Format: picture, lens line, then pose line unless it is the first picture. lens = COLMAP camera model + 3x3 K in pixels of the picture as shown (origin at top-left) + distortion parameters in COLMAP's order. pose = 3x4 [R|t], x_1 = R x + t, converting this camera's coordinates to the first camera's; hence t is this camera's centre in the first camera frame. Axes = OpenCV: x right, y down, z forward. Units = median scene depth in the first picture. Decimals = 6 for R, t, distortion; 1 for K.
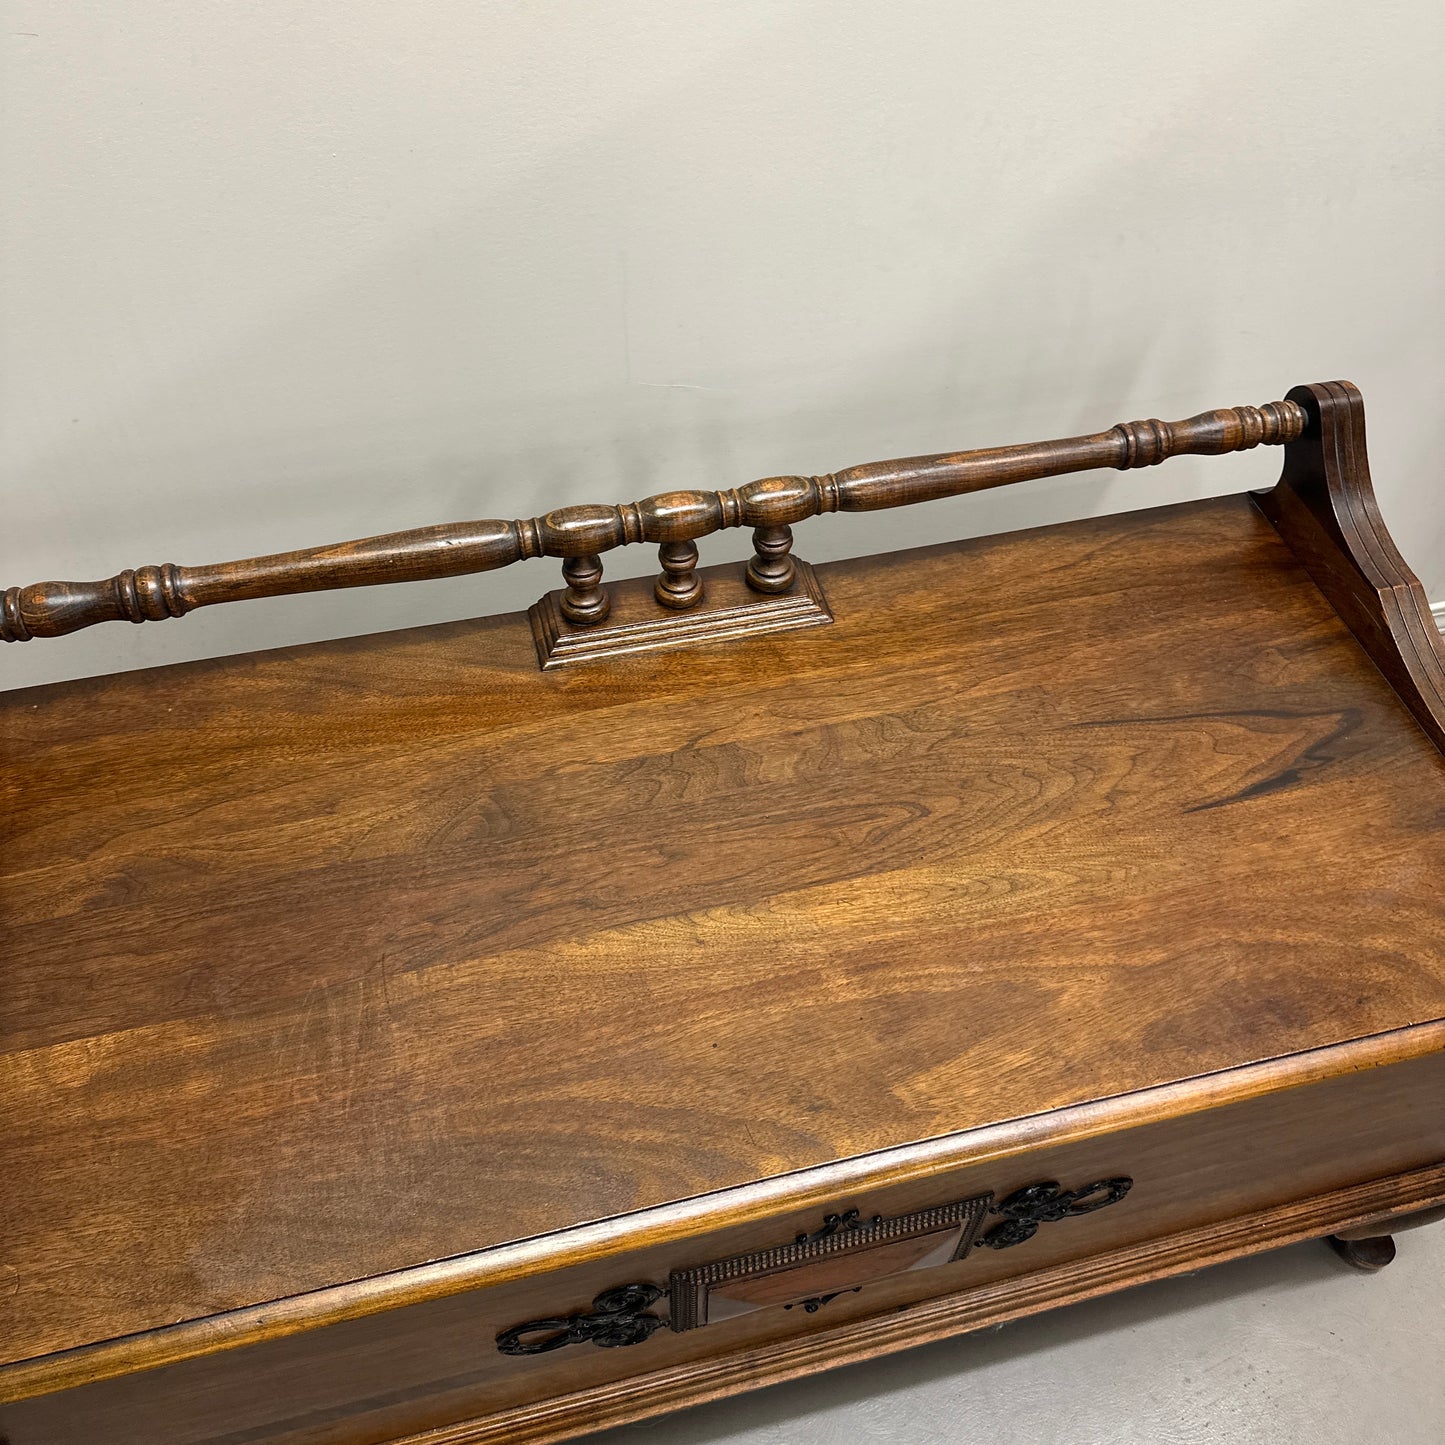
lens RADIAL K [[1344.3, 0, 734.6], [0, 1344.3, 722.0], [0, 0, 1]] dist [0.172325, -0.380943]
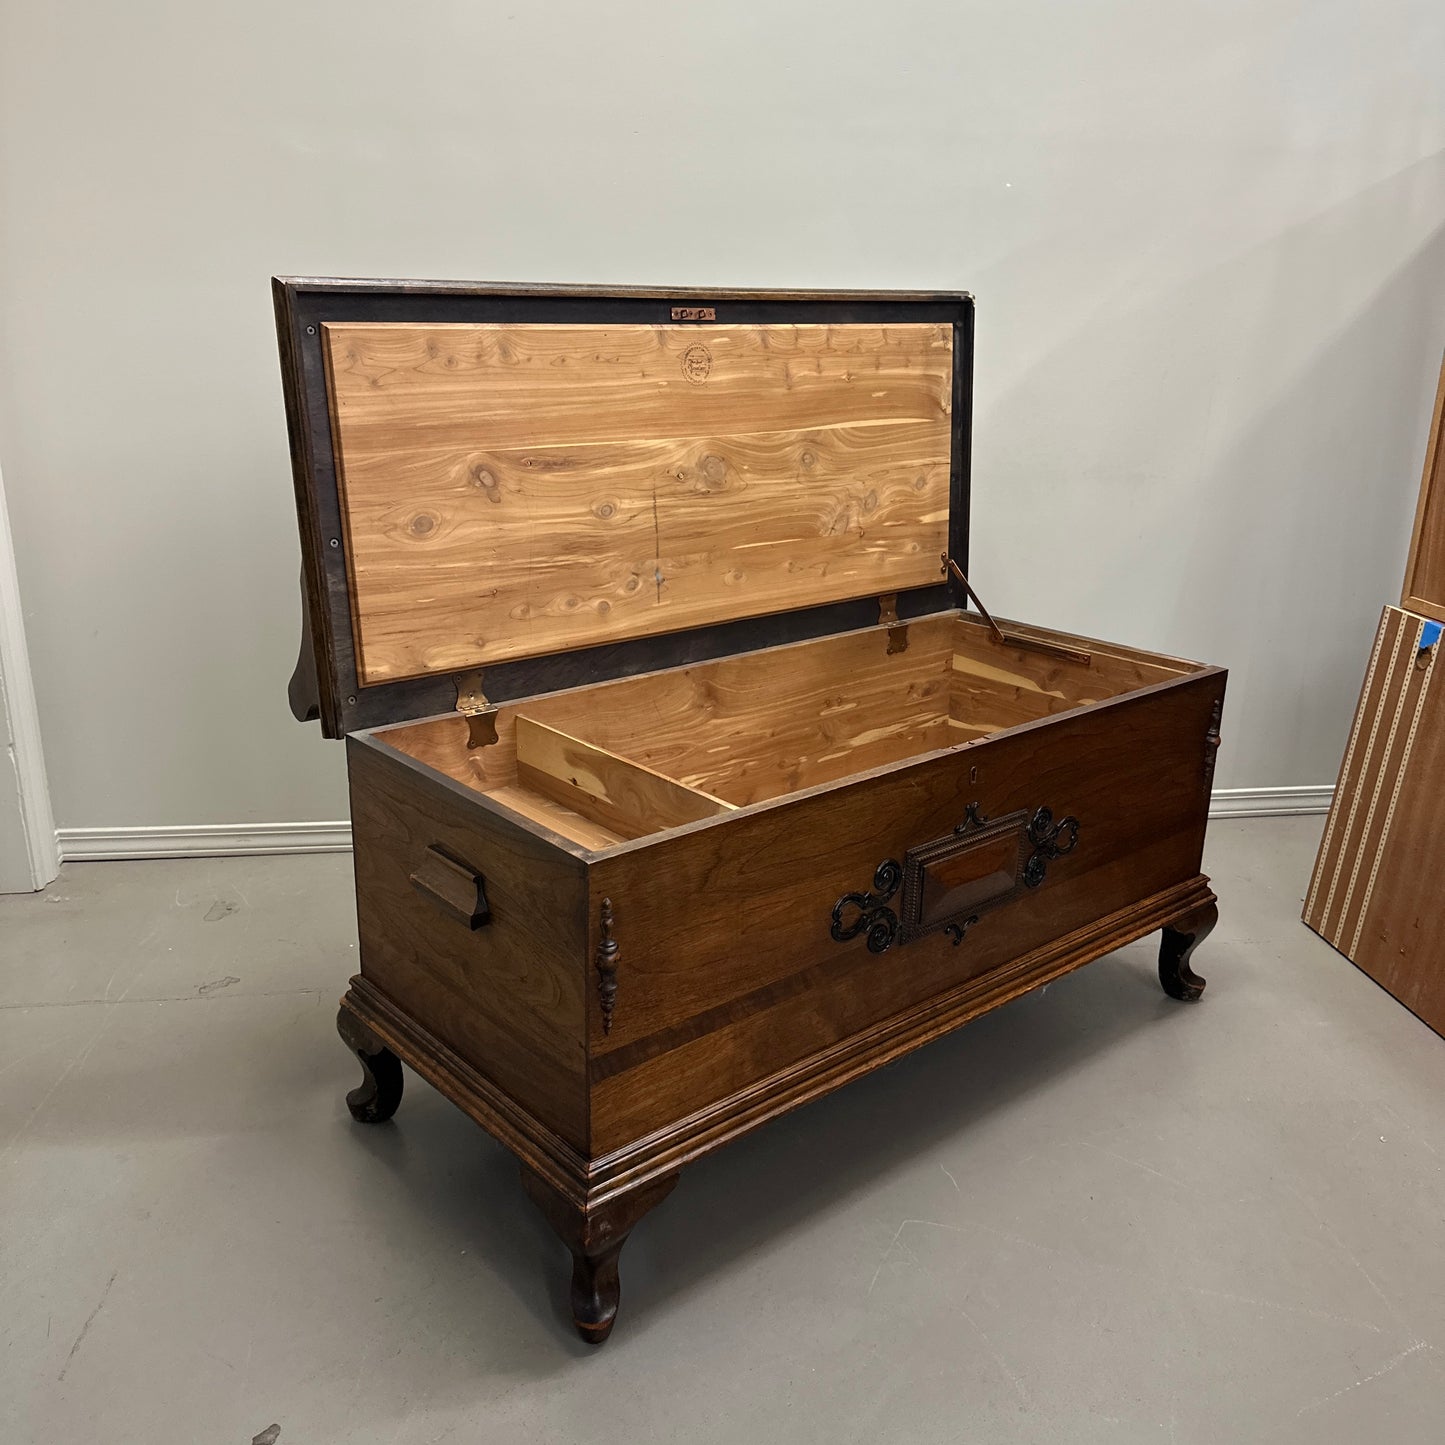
lens RADIAL K [[1343.5, 0, 722.5], [0, 1343.5, 722.5], [0, 0, 1]] dist [0.171791, -0.368973]
pose [[0.894208, -0.138530, 0.425678, -0.920645], [0.340497, 0.827802, -0.445875, 0.901808], [-0.290610, 0.543647, 0.787396, -0.377645]]
